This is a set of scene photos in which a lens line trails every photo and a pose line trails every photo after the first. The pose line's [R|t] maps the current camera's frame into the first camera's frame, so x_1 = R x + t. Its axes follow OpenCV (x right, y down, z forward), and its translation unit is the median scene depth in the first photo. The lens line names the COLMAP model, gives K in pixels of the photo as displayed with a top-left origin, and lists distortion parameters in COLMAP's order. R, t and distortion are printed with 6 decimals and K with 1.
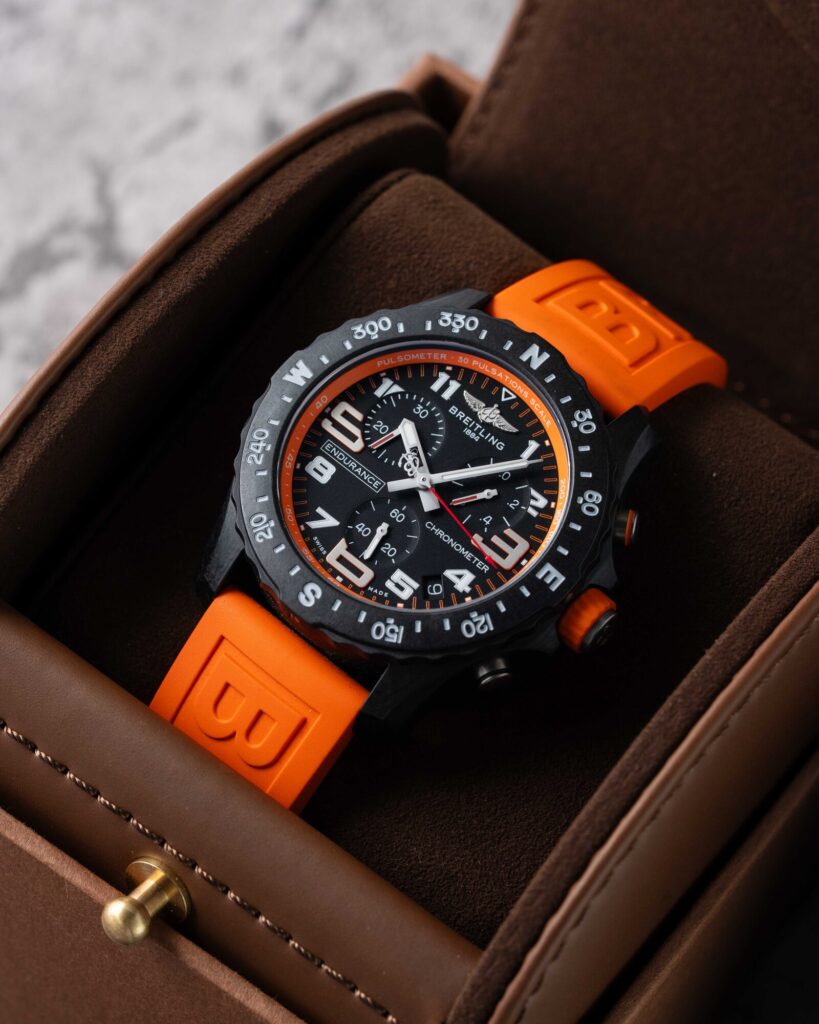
lens RADIAL K [[4377.9, 0, 409.5], [0, 4377.9, 512.0], [0, 0, 1]] dist [0.742327, -3.101296]
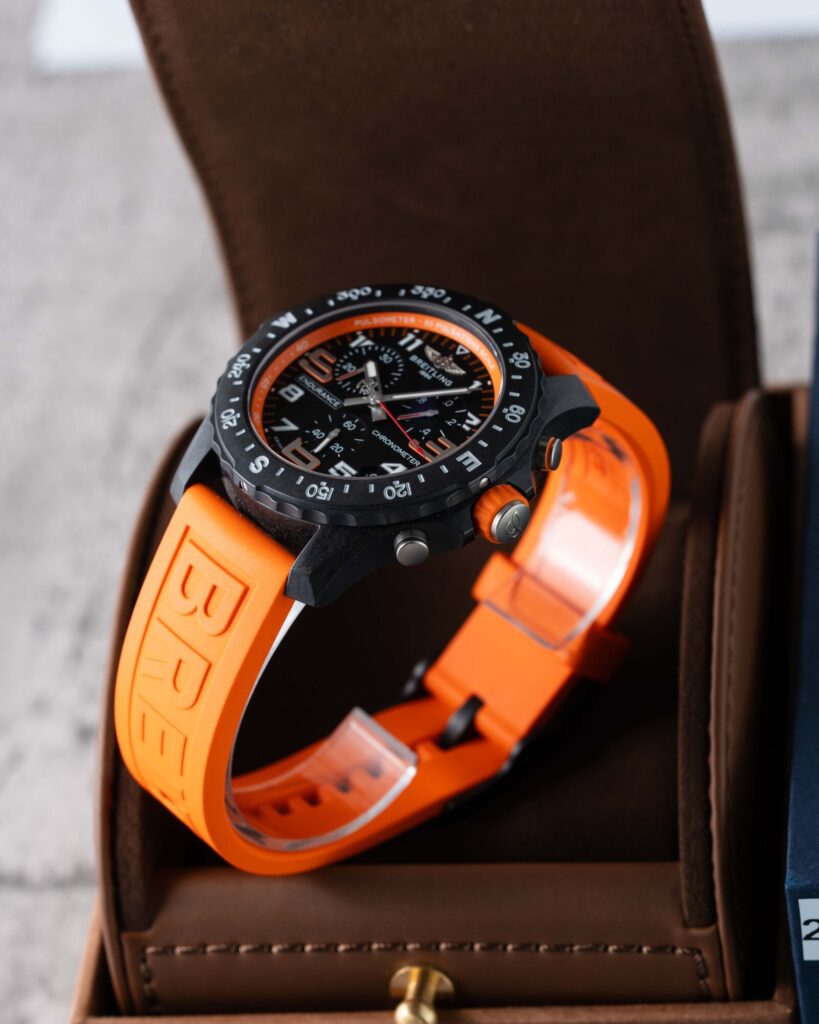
lens RADIAL K [[4377.9, 0, 409.5], [0, 4377.9, 512.0], [0, 0, 1]] dist [0.742327, -3.101296]
pose [[0.985783, 0.073002, -0.151336, 0.186764], [-0.125730, 0.917982, -0.376166, 0.448330], [0.111463, 0.389846, 0.914110, -0.031246]]
